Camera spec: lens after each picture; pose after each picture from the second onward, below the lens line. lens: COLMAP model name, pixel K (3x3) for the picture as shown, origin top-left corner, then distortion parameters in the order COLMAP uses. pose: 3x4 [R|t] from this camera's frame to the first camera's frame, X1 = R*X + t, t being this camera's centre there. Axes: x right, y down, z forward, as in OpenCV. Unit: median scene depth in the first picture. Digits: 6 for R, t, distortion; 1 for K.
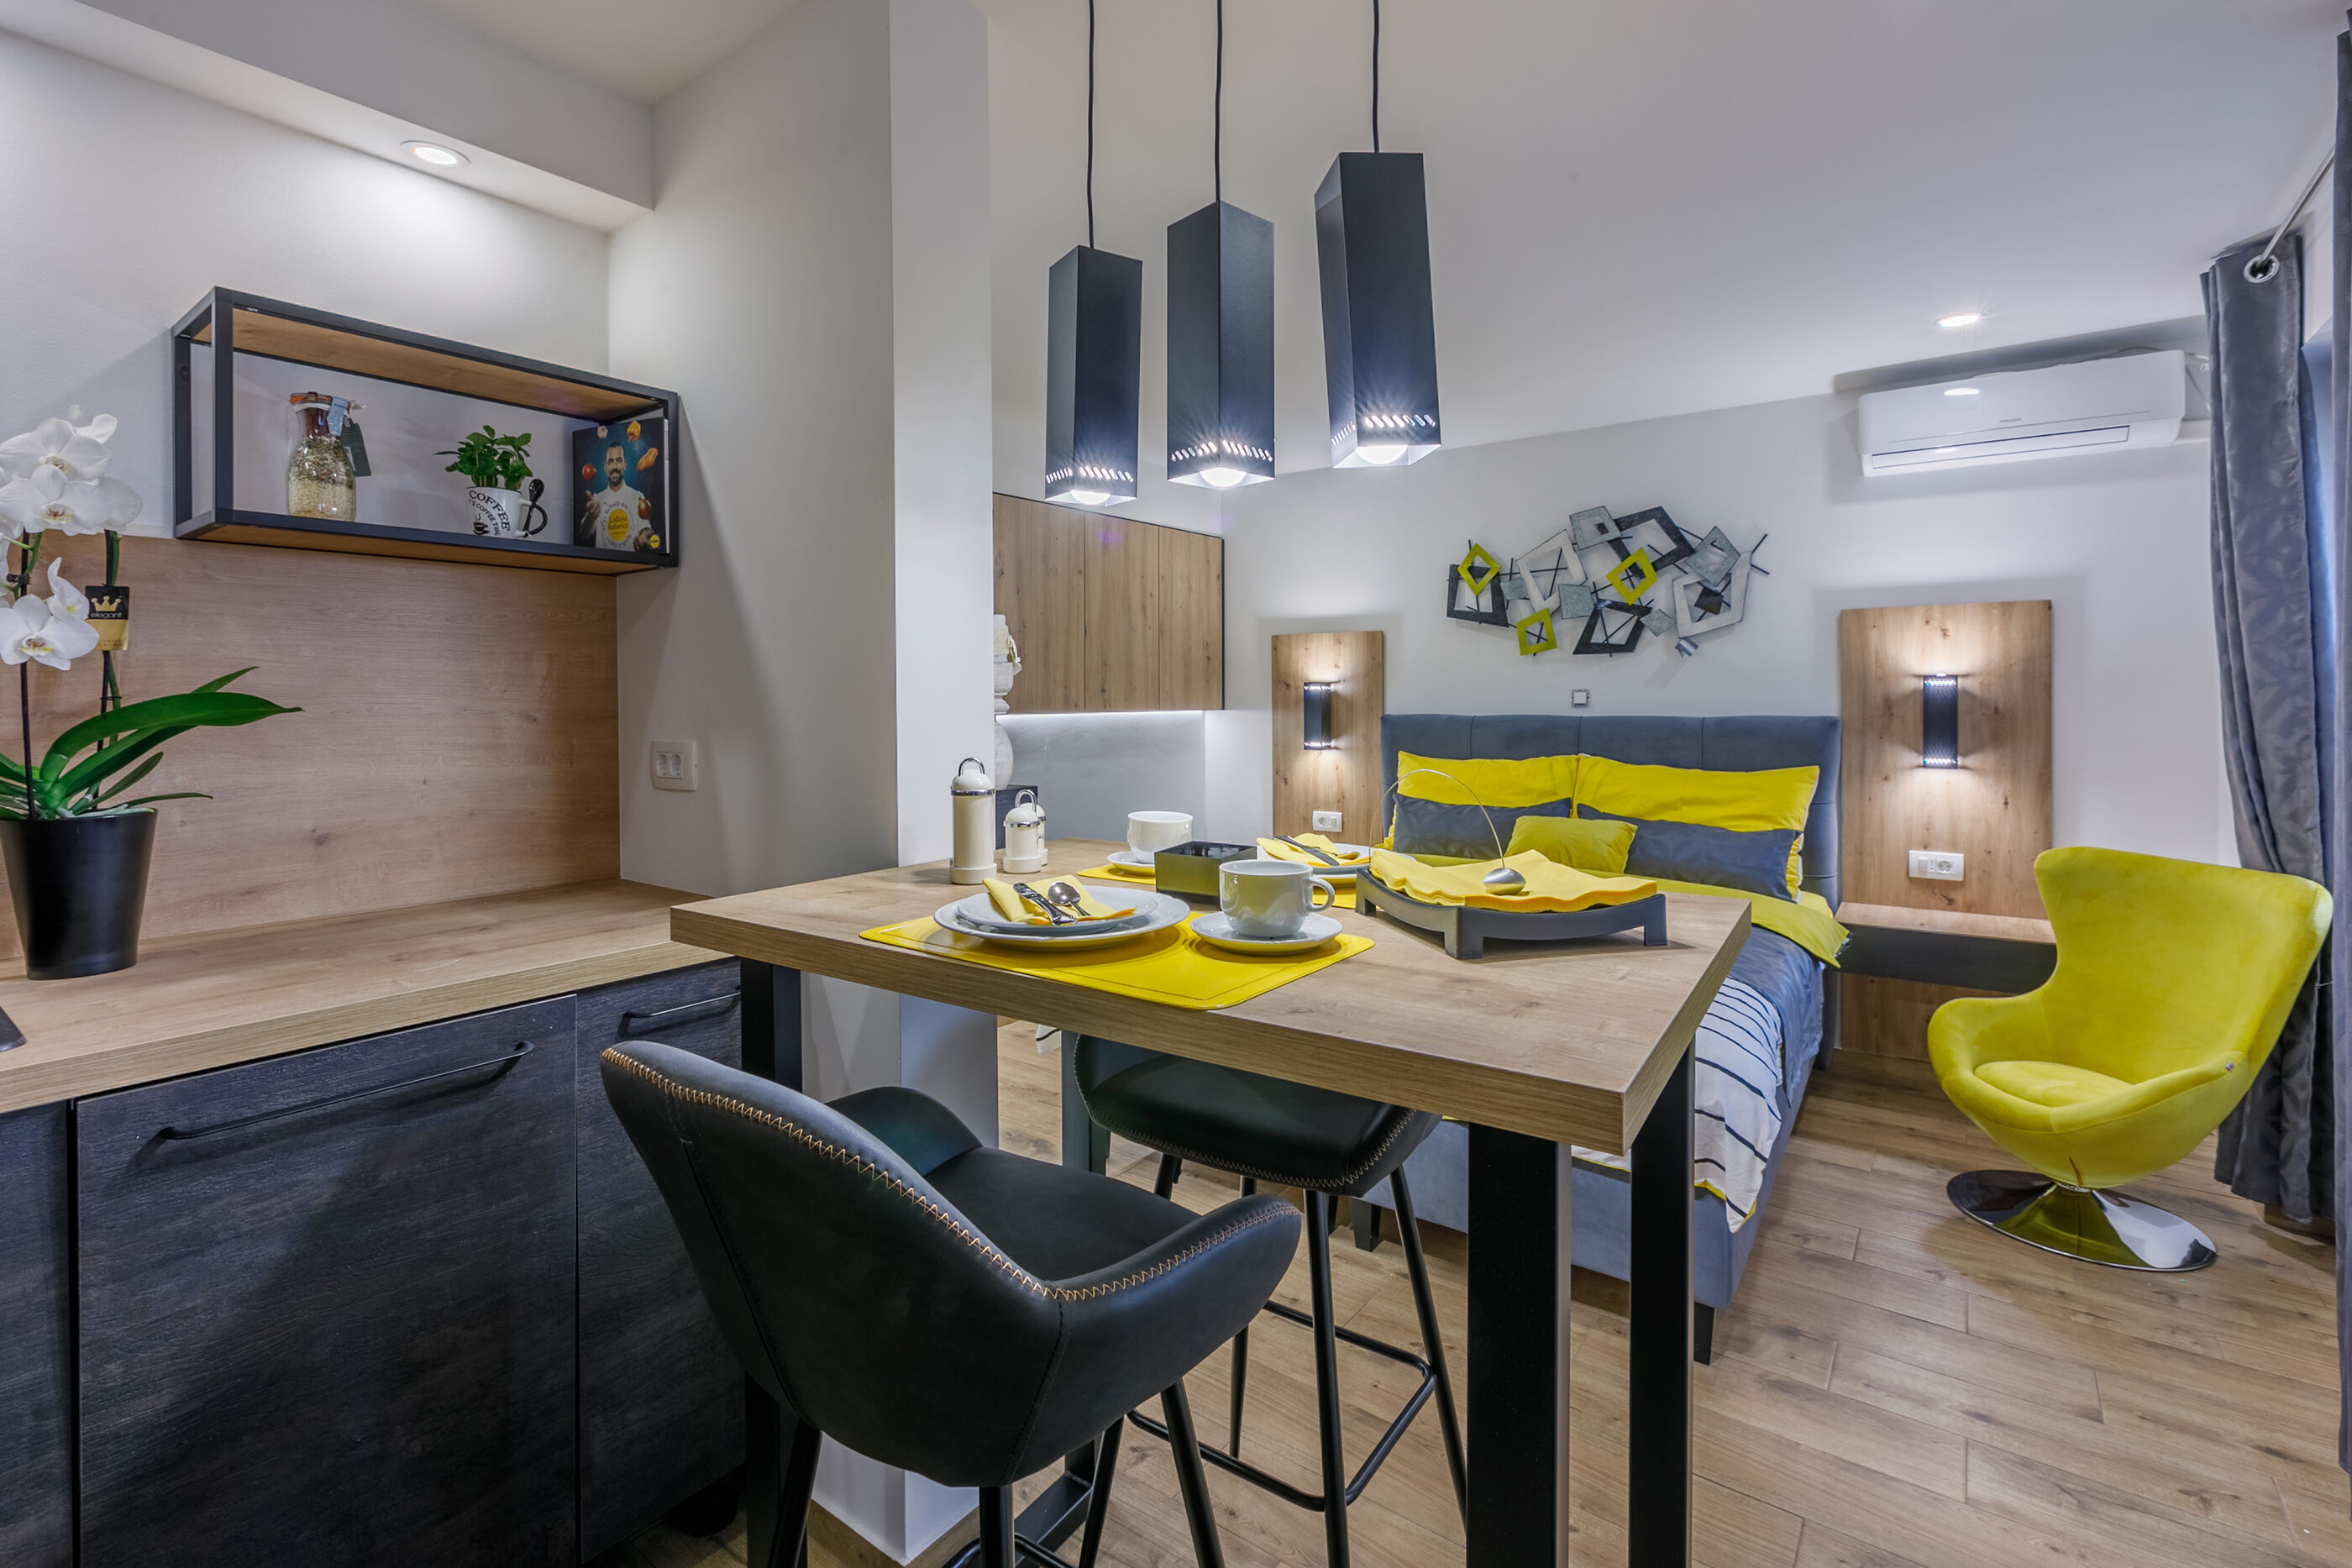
lens RADIAL K [[1055.6, 0, 1200.4], [0, 1055.6, 695.0], [0, 0, 1]] dist [0.000877, -0.001172]
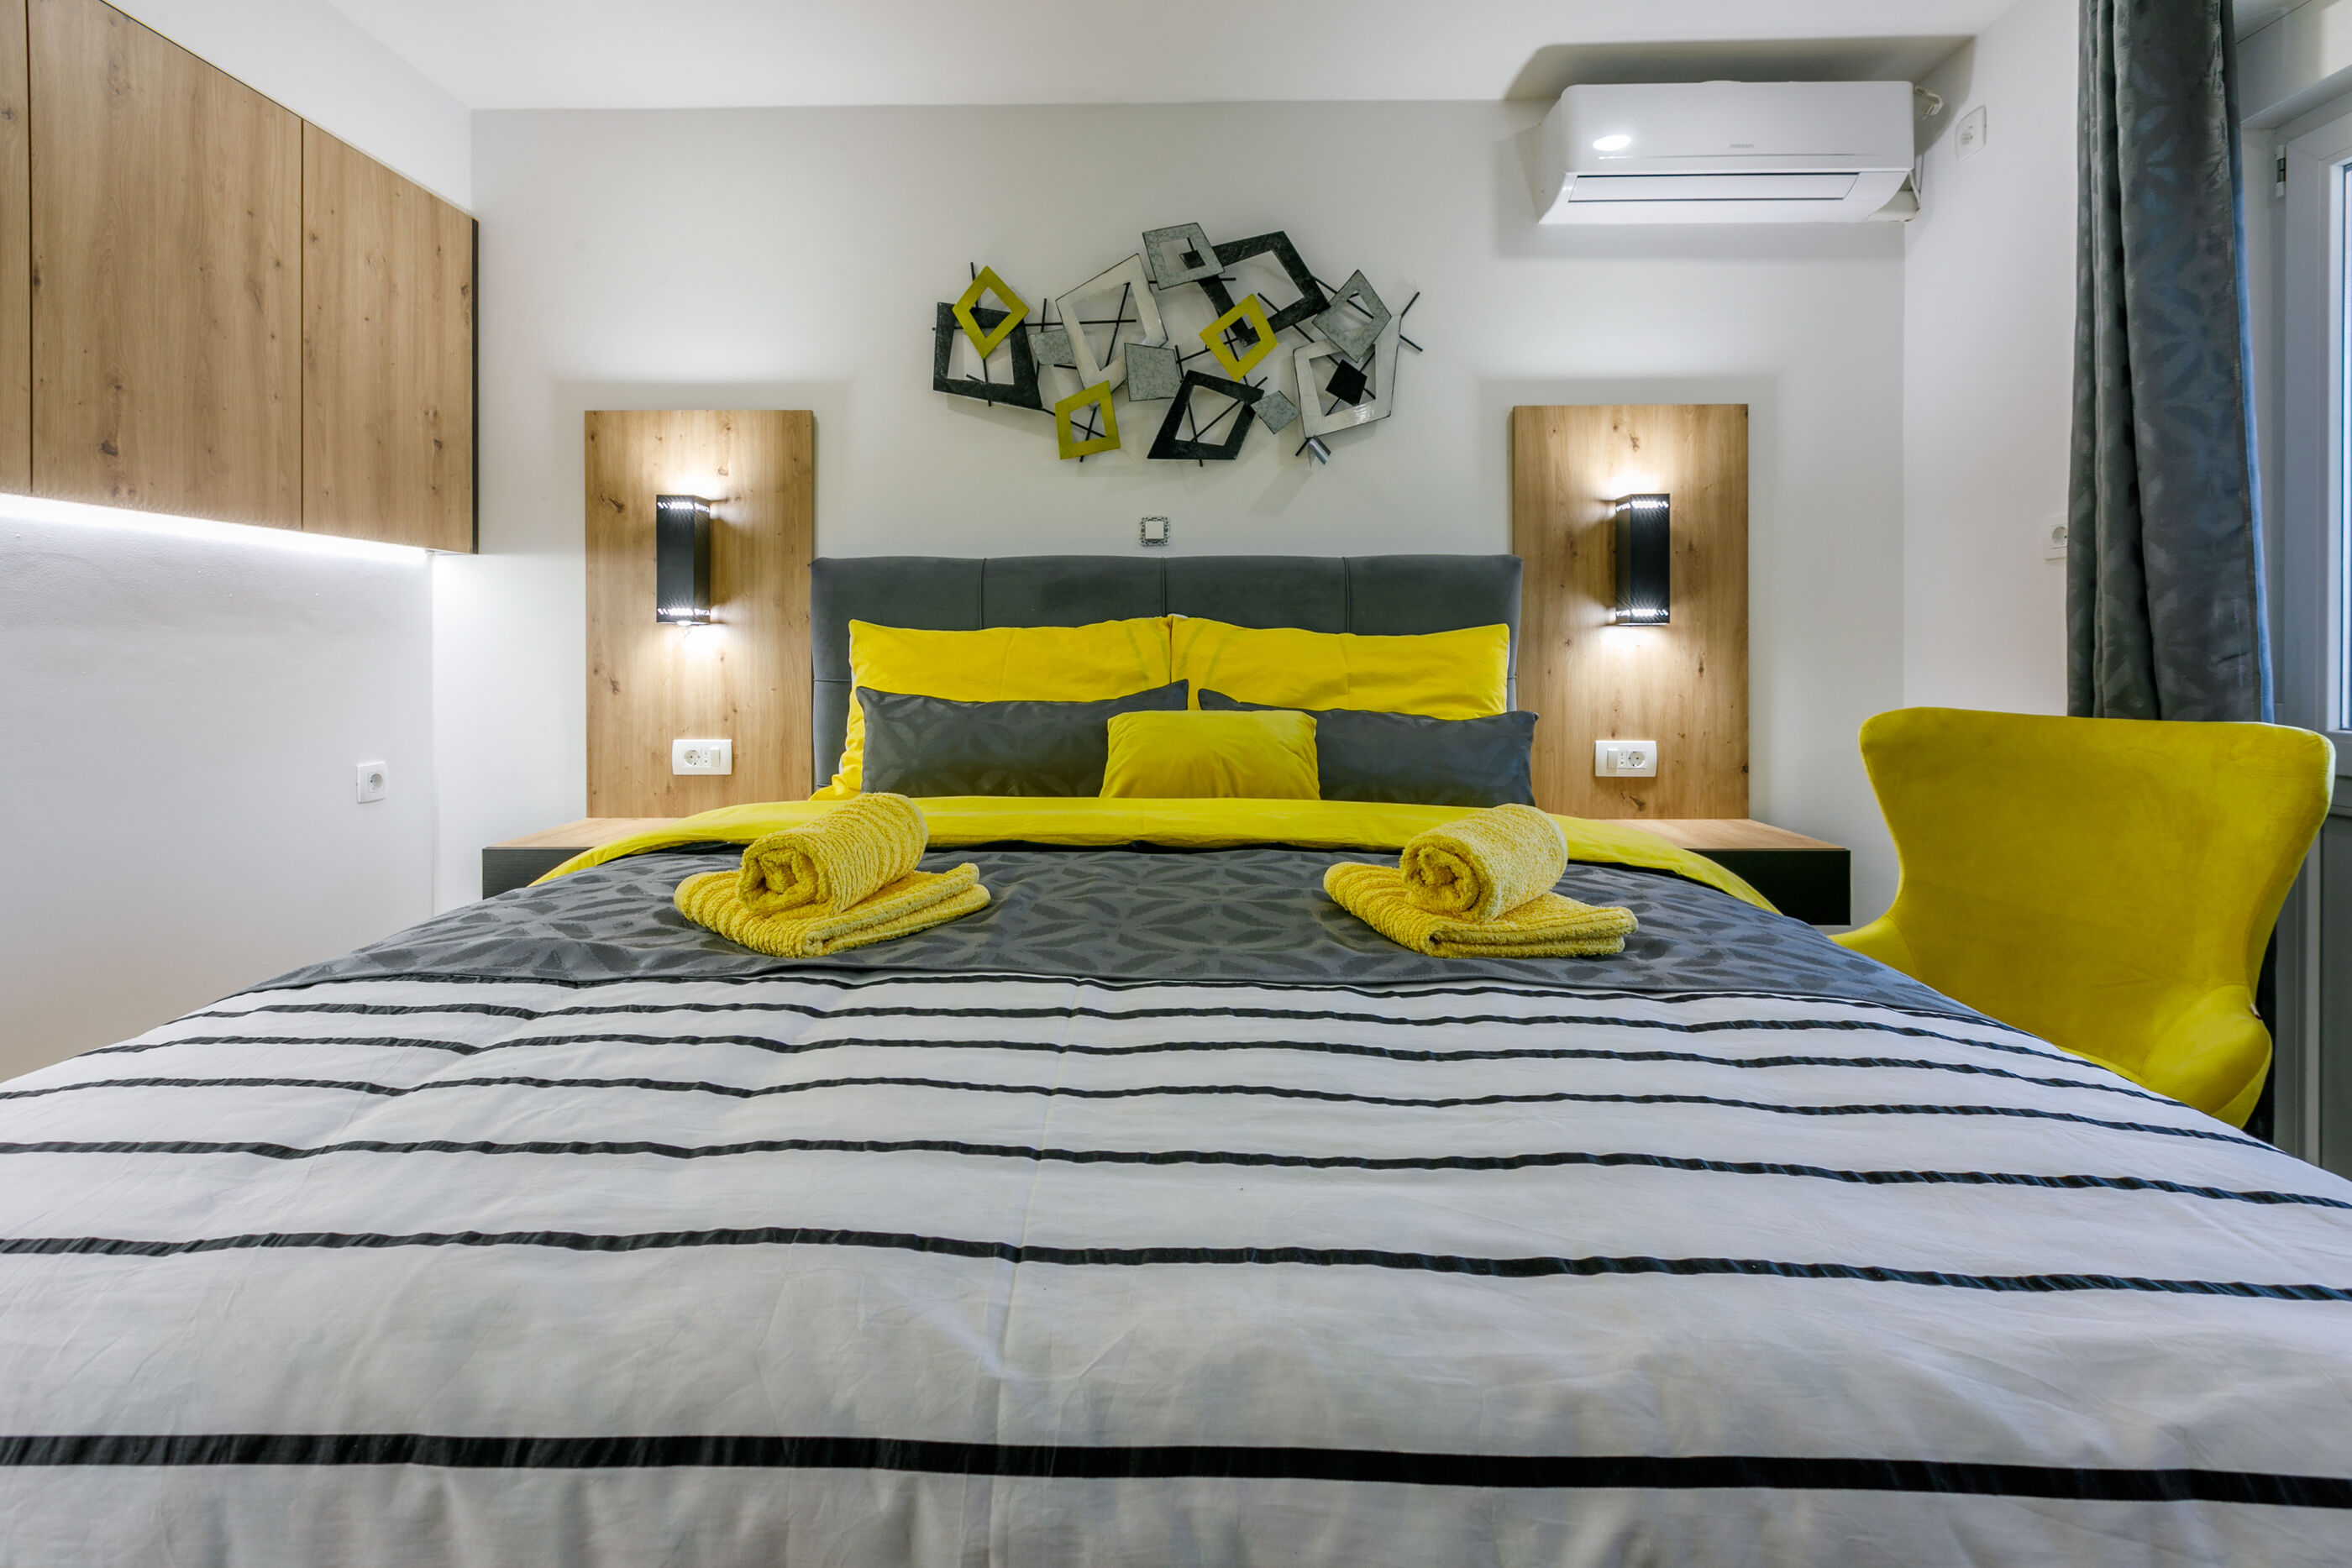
lens RADIAL K [[1055.6, 0, 1171.4], [0, 1055.6, 647.4], [0, 0, 1]] dist [0.000877, -0.001172]
pose [[0.829766, 0.004489, 0.558093, 0.028639], [-0.003516, 0.999990, -0.002814, 0.106530], [-0.558100, 0.000373, 0.829773, 0.689293]]
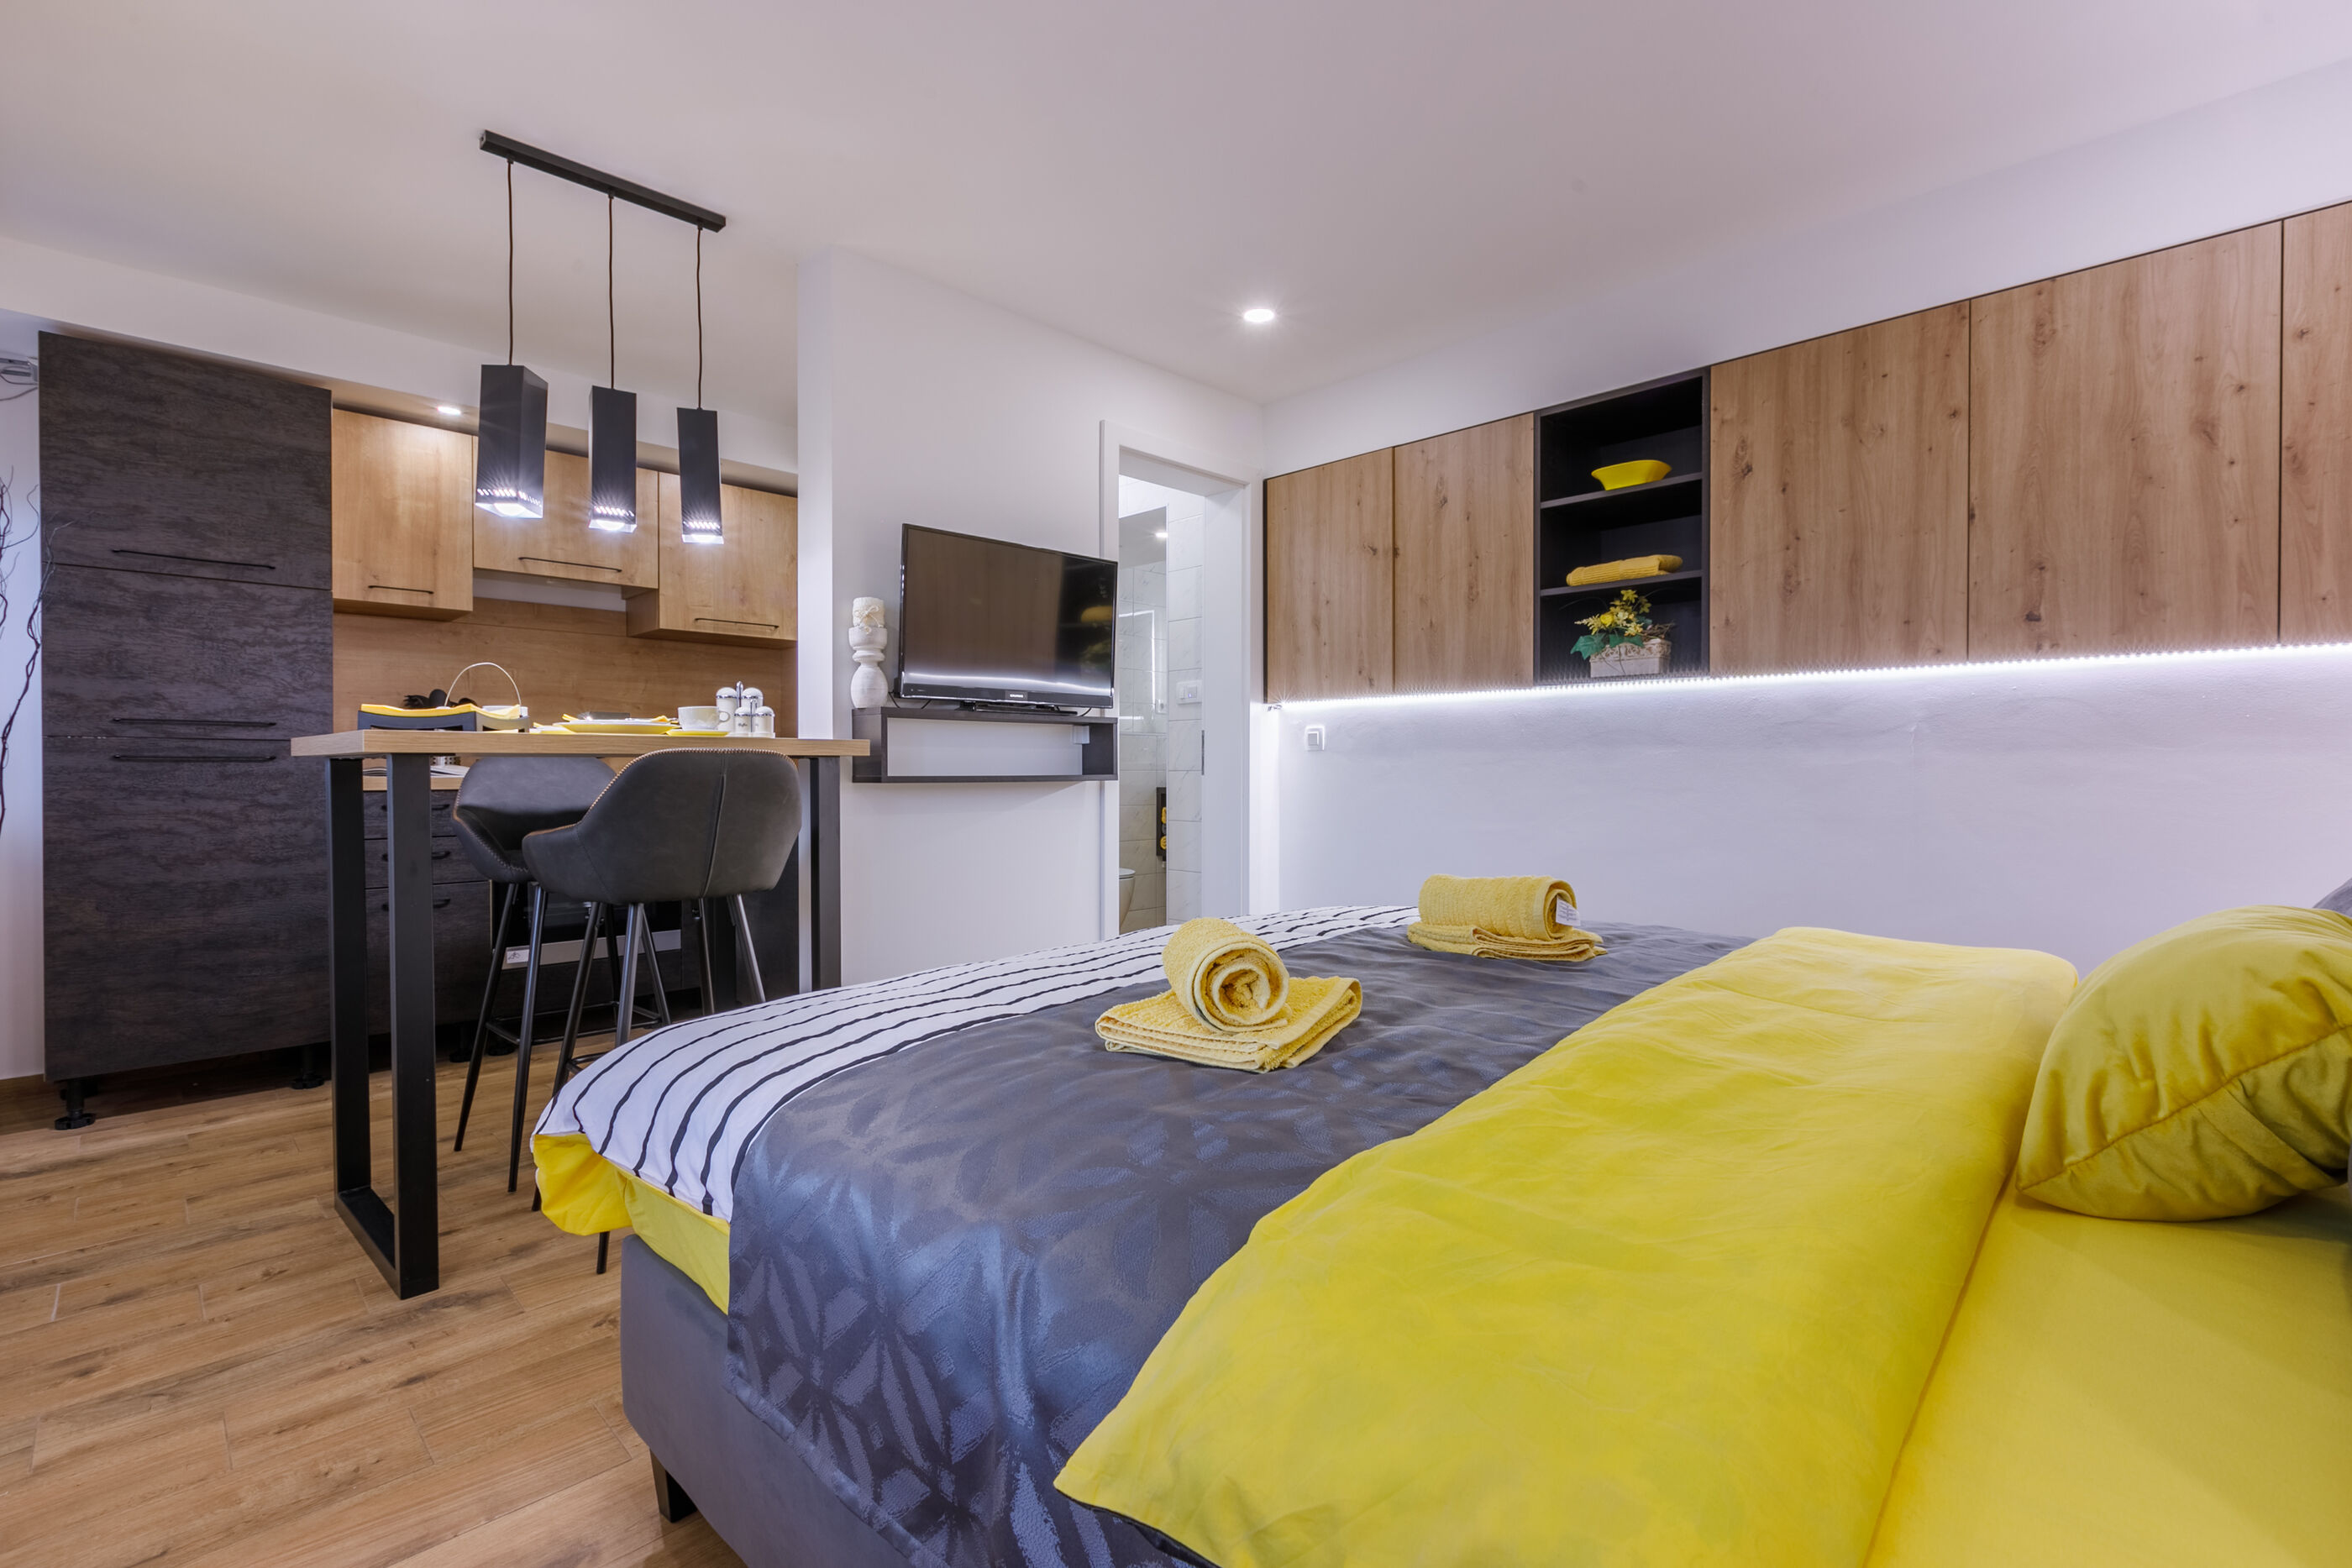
lens RADIAL K [[1055.6, 0, 1163.1], [0, 1055.6, 784.9], [0, 0, 1]] dist [0.000877, -0.001172]
pose [[-0.166773, 0.019447, -0.985804, 0.770732], [0.001649, 0.999810, 0.019444, 0.104935], [0.985994, 0.001617, -0.166773, 1.009468]]
